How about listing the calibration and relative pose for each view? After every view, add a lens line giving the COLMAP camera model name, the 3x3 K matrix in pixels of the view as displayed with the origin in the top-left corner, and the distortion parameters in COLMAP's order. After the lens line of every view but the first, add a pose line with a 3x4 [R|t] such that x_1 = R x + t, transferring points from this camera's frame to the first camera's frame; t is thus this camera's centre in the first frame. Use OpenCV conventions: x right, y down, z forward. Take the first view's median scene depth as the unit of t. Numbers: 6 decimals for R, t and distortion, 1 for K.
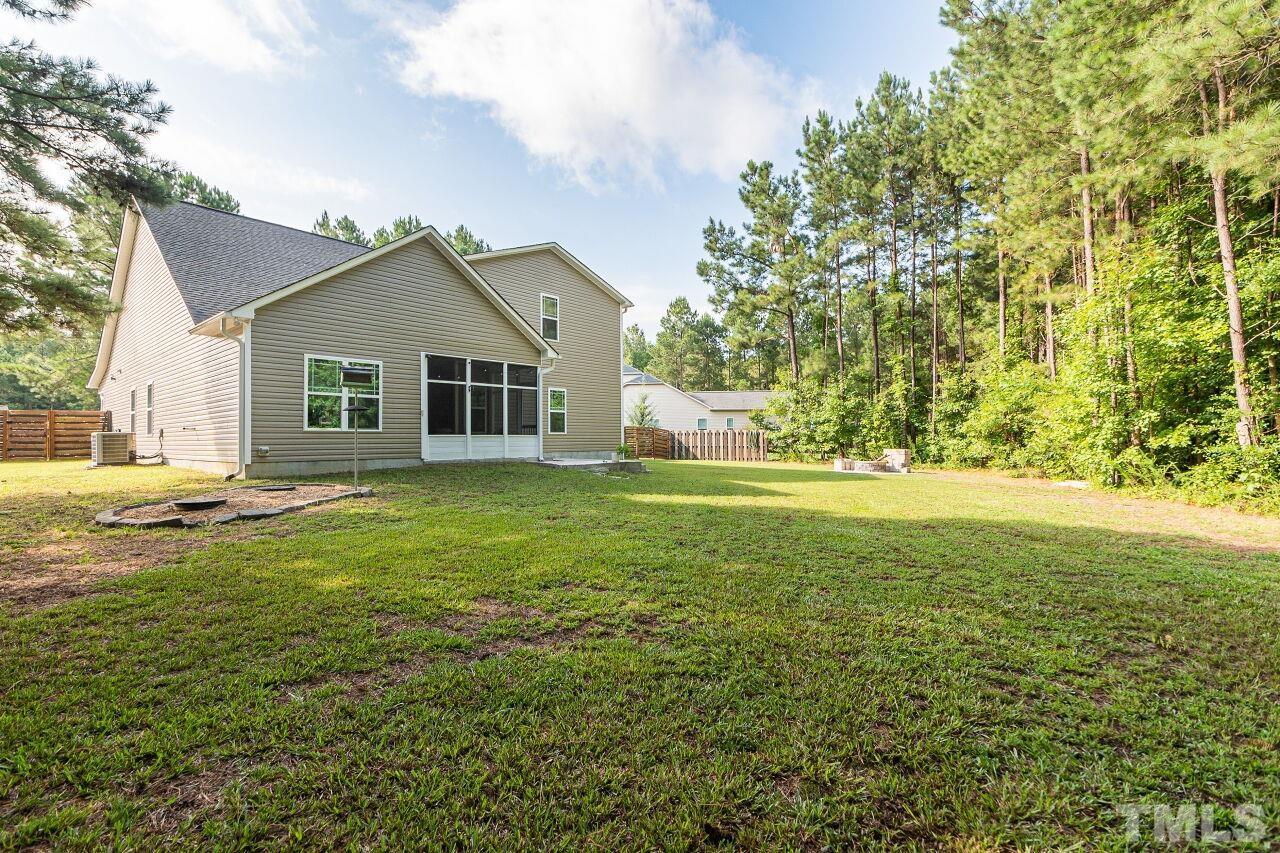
lens RADIAL K [[593.4, 0, 626.2], [0, 593.4, 411.7], [0, 0, 1]] dist [-0.009031, 0.000314]
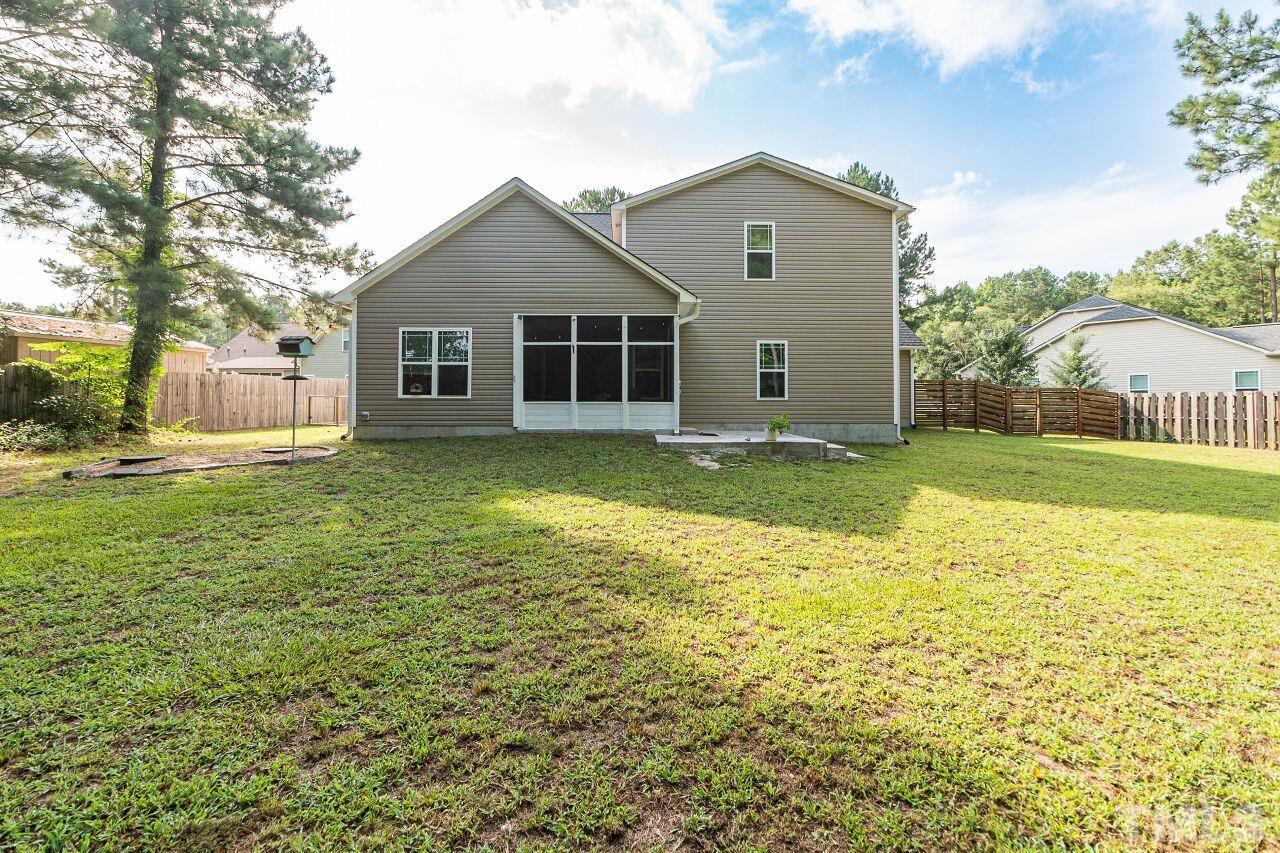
lens RADIAL K [[603.9, 0, 607.4], [0, 603.9, 394.3], [0, 0, 1]] dist [-0.011119, 0.017249]
pose [[0.680716, -0.005598, -0.732526, 0.406929], [0.028969, 0.999394, 0.019283, 0.011654], [0.731974, -0.034347, 0.680466, 0.401005]]
